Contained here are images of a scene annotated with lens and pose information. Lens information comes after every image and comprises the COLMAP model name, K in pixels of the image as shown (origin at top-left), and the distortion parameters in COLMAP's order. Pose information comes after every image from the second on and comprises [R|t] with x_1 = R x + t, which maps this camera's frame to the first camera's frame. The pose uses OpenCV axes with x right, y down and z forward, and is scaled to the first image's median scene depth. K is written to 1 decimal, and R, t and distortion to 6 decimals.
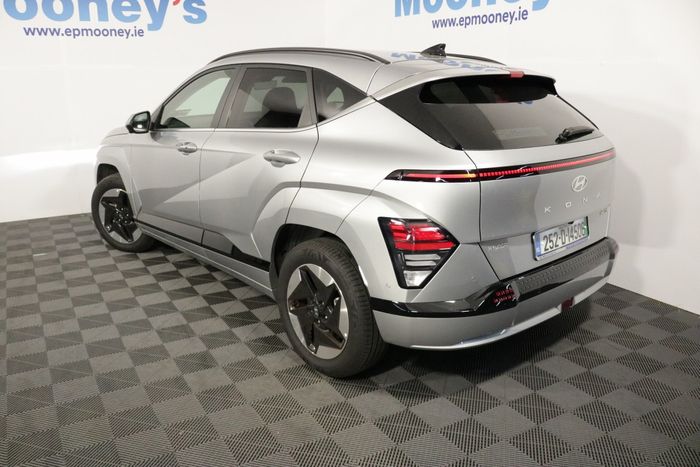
lens RADIAL K [[580.2, 0, 335.6], [0, 580.2, 237.2], [0, 0, 1]] dist [-0.162650, 0.140313]
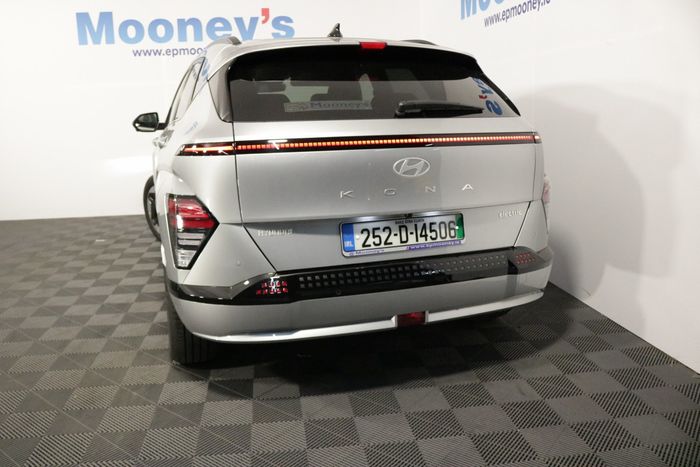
lens RADIAL K [[580.2, 0, 335.6], [0, 580.2, 237.2], [0, 0, 1]] dist [-0.162650, 0.140313]
pose [[0.920148, 0.067576, -0.385696, 0.546008], [-0.089292, 0.995255, -0.038648, 0.038558], [0.381255, 0.070001, 0.921816, 0.168365]]
